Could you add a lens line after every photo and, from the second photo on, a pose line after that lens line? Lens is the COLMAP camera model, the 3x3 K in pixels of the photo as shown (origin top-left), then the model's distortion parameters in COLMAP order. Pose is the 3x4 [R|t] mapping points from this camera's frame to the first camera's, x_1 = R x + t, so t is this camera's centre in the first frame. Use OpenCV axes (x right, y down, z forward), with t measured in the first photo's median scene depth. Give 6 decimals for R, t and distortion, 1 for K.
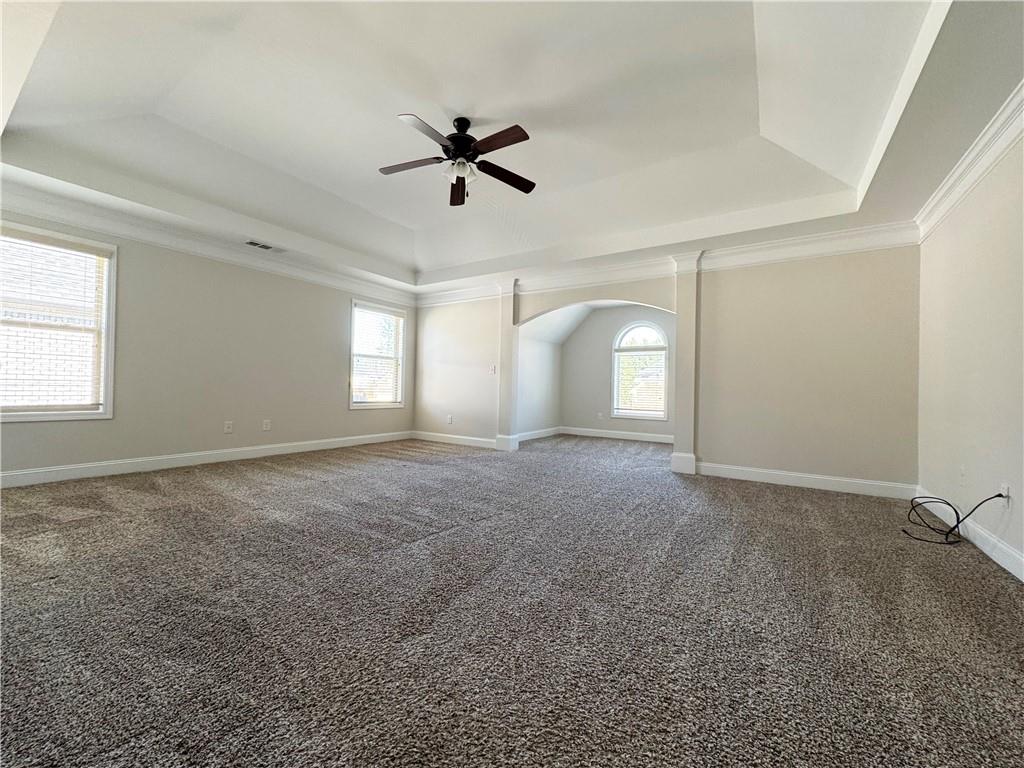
lens RADIAL K [[407.3, 0, 508.1], [0, 407.3, 382.4], [0, 0, 1]] dist [-0.005736, 0.000937]
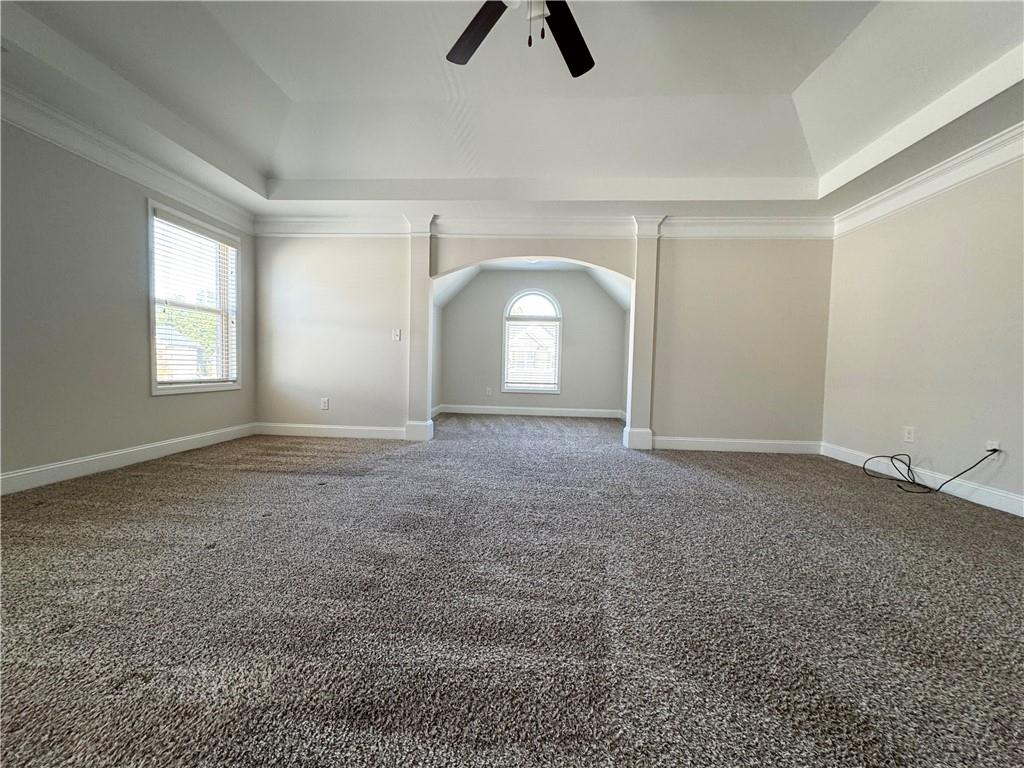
lens RADIAL K [[407.3, 0, 513.0], [0, 407.3, 385.9], [0, 0, 1]] dist [-0.005736, 0.000937]
pose [[0.864616, -0.028326, 0.501633, -0.234759], [-0.011238, 0.997069, 0.075672, 0.002925], [-0.502307, -0.071065, 0.861764, 0.248022]]
